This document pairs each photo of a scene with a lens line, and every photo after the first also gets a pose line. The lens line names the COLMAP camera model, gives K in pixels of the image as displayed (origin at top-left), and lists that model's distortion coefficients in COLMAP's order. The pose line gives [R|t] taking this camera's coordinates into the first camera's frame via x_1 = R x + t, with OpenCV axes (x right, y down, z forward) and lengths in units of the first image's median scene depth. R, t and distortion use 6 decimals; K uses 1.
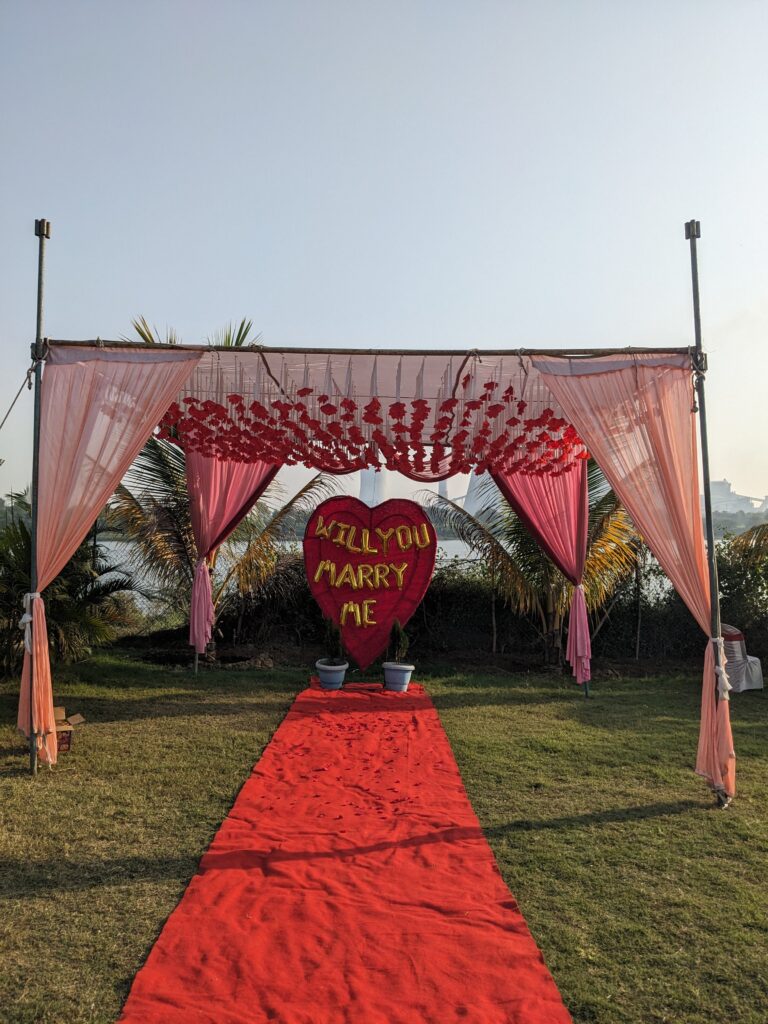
lens RADIAL K [[783.9, 0, 388.4], [0, 783.9, 504.2], [0, 0, 1]] dist [0.037653, -0.008597]
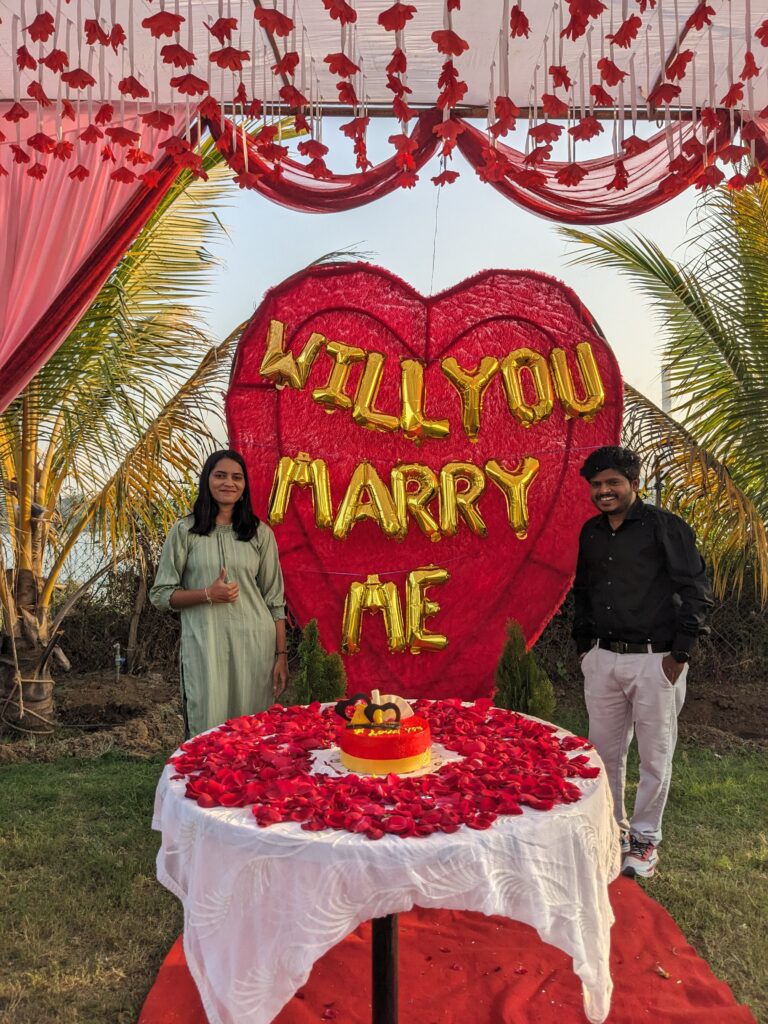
lens RADIAL K [[783.9, 0, 386.9], [0, 783.9, 509.7], [0, 0, 1]] dist [0.037653, -0.008597]
pose [[0.999836, -0.016200, -0.008119, -0.038064], [0.016408, 0.999521, 0.026253, 0.086471], [0.007690, -0.026382, 0.999622, 0.661942]]
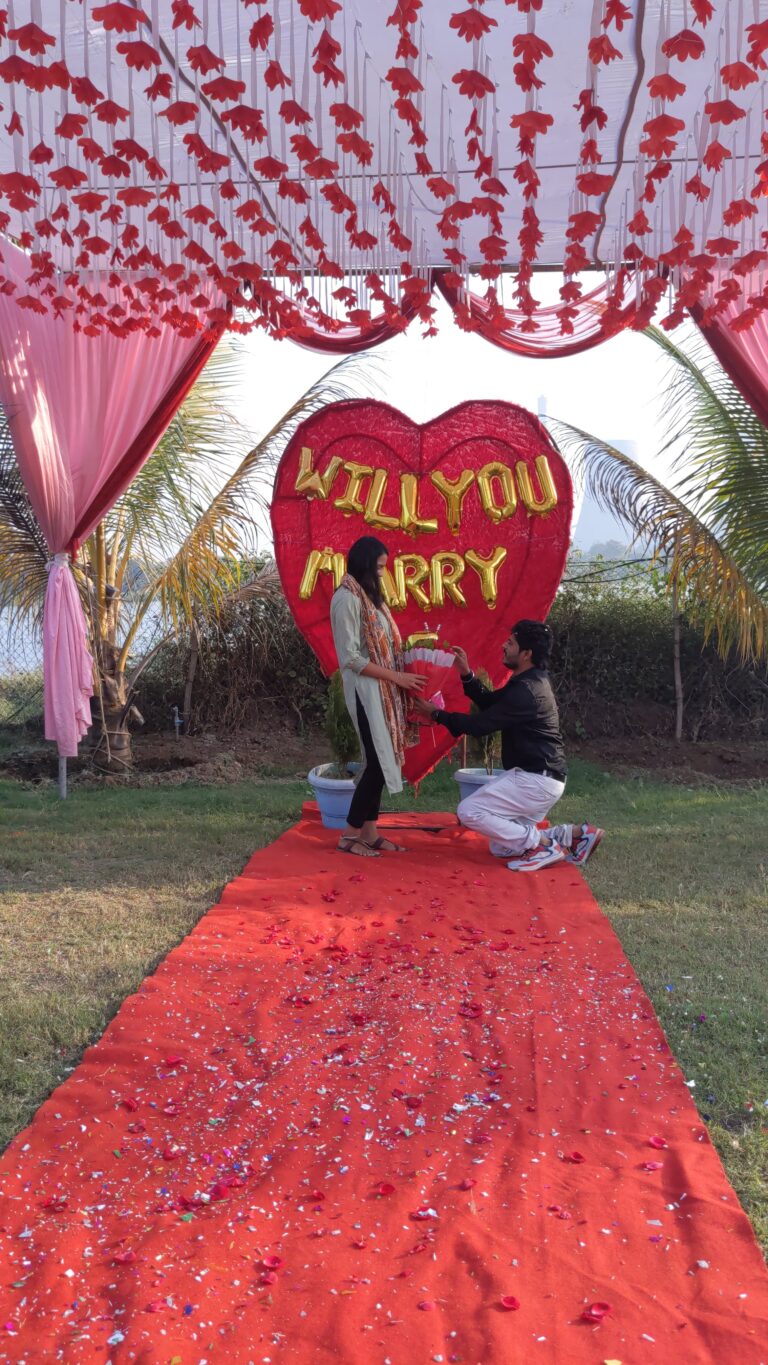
lens RADIAL K [[1042.3, 0, 385.4], [0, 1042.3, 691.0], [0, 0, 1]] dist [0.042914, 0.000068]
pose [[0.995906, -0.025841, -0.086626, 0.005623], [0.037729, 0.989637, 0.138549, 0.070448], [0.082148, -0.141250, 0.986560, 0.400654]]
